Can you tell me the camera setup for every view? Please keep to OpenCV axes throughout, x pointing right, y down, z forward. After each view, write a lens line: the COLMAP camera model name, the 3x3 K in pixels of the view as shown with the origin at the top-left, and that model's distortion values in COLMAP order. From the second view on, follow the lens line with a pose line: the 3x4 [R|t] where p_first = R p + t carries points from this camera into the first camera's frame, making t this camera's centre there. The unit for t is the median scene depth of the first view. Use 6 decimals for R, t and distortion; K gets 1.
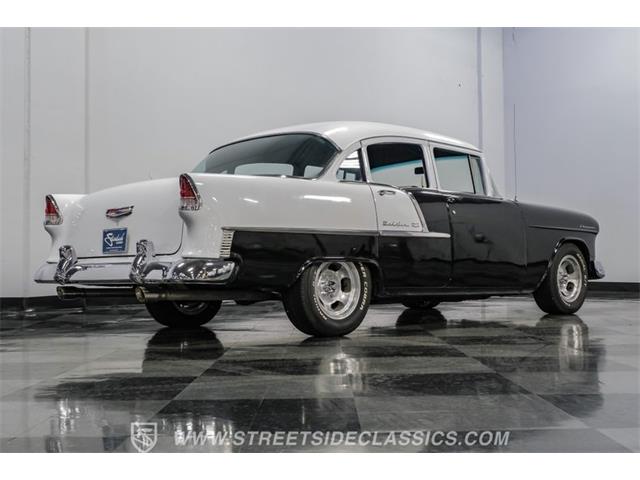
lens RADIAL K [[803.2, 0, 320.0], [0, 803.2, 240.0], [0, 0, 1]] dist [0.029639, 0.018676]
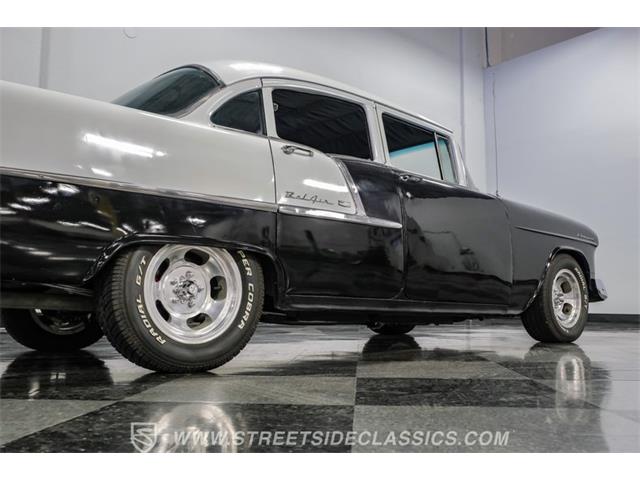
lens RADIAL K [[543.1, 0, 320.0], [0, 543.1, 240.0], [0, 0, 1]] dist [-0.007481, 0.000576]
pose [[0.996797, 0.004734, -0.079836, 0.135255], [-0.012017, 0.995779, -0.090996, 0.053141], [0.079068, 0.091664, 0.992646, 0.551887]]
